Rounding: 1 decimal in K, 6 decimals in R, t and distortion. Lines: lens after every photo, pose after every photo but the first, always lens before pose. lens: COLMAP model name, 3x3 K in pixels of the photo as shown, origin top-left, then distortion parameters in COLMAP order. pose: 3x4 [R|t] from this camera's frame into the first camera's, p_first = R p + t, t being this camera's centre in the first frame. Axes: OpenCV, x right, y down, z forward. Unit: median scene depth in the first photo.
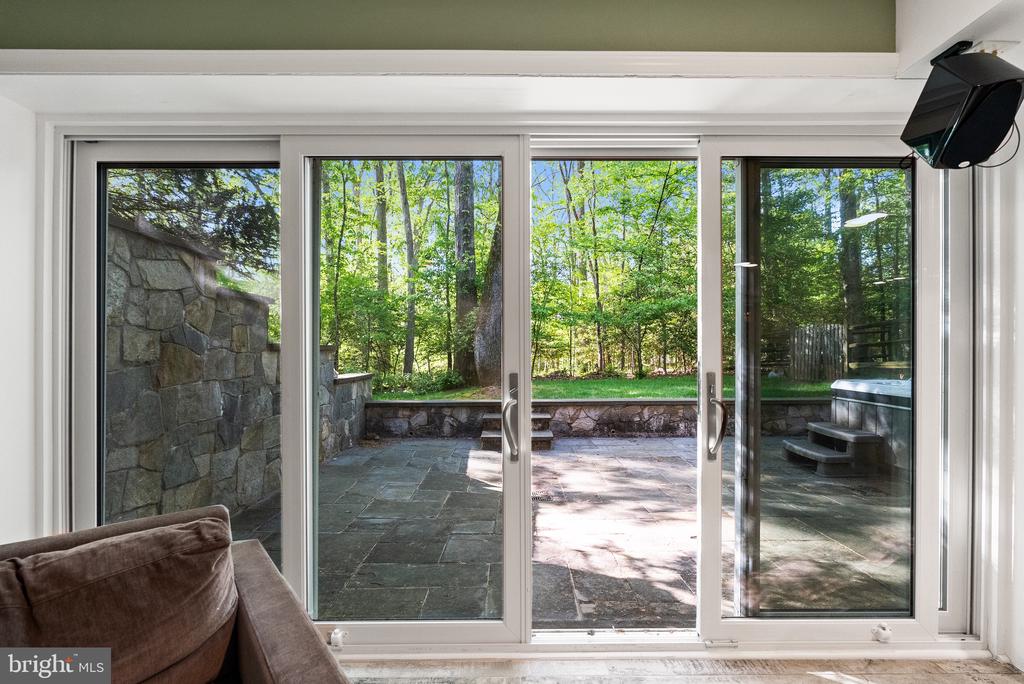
lens RADIAL K [[466.2, 0, 511.0], [0, 466.2, 346.0], [0, 0, 1]] dist [-0.002845, 0.000227]
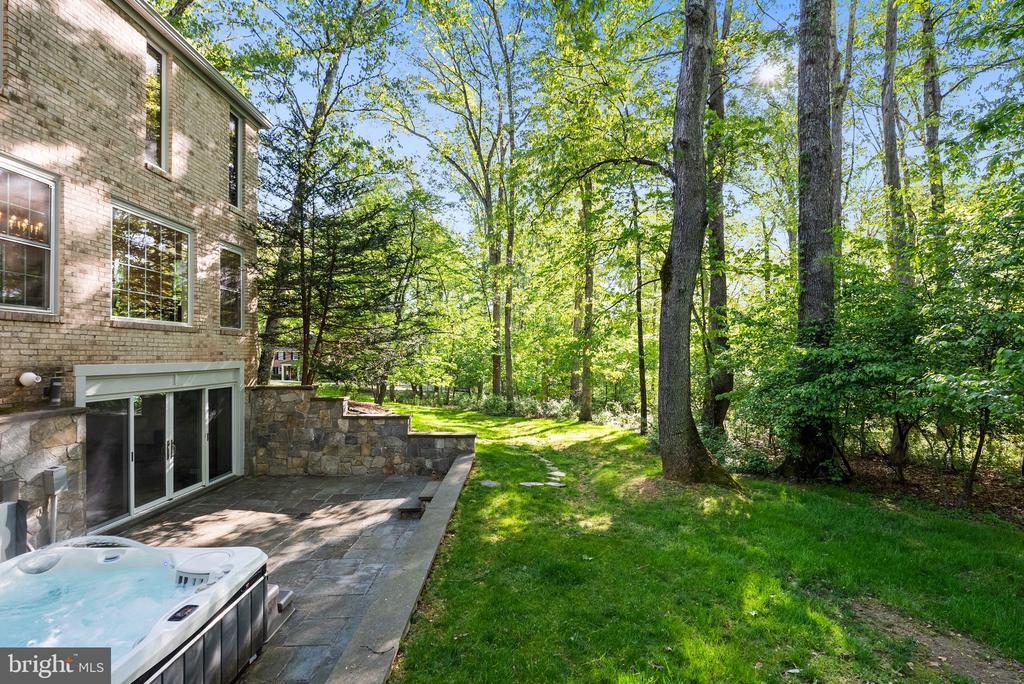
lens RADIAL K [[466.2, 0, 512.4], [0, 466.2, 351.4], [0, 0, 1]] dist [-0.002845, 0.000227]
pose [[0.011462, -0.010161, -0.999883, 2.550492], [0.001283, 0.999948, -0.010147, -0.412600], [0.999933, -0.001167, 0.011475, 2.368922]]
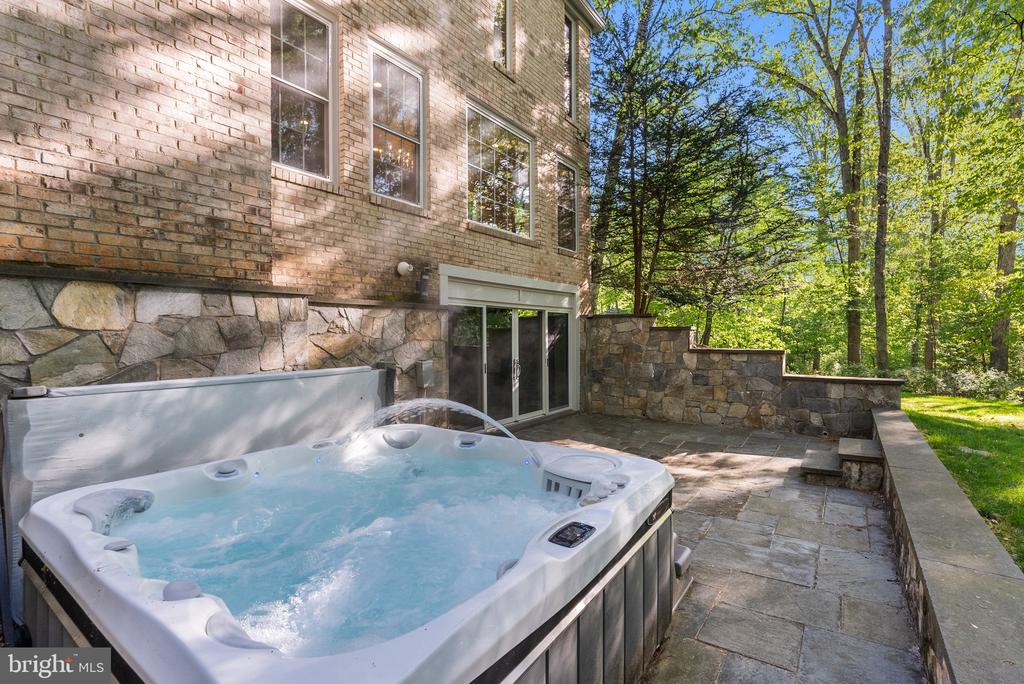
lens RADIAL K [[466.2, 0, 517.6], [0, 466.2, 335.8], [0, 0, 1]] dist [-0.002845, 0.000227]
pose [[-0.563485, -0.000077, -0.826127, 1.989752], [0.003049, 0.999993, -0.002172, -0.076307], [0.826121, -0.003743, -0.563480, 1.909458]]
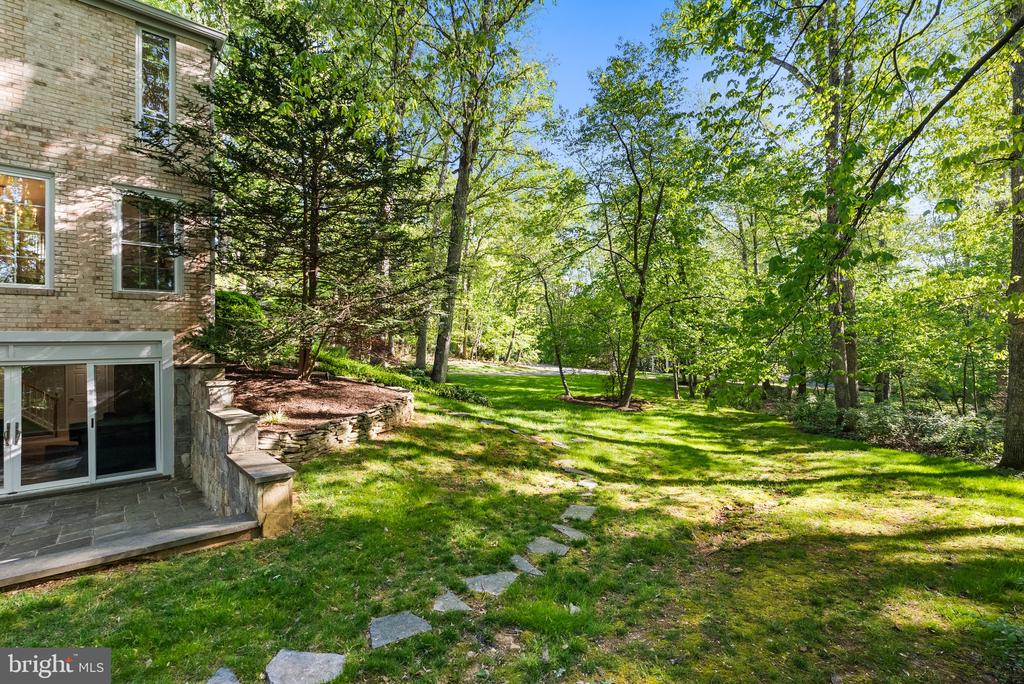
lens RADIAL K [[450.2, 0, 509.1], [0, 450.2, 321.5], [0, 0, 1]] dist [-0.012574, -0.000209]
pose [[-0.733115, -0.024992, -0.679646, -0.264039], [0.001428, 0.999266, -0.038286, -0.344231], [0.680104, -0.029039, -0.732541, 3.592333]]
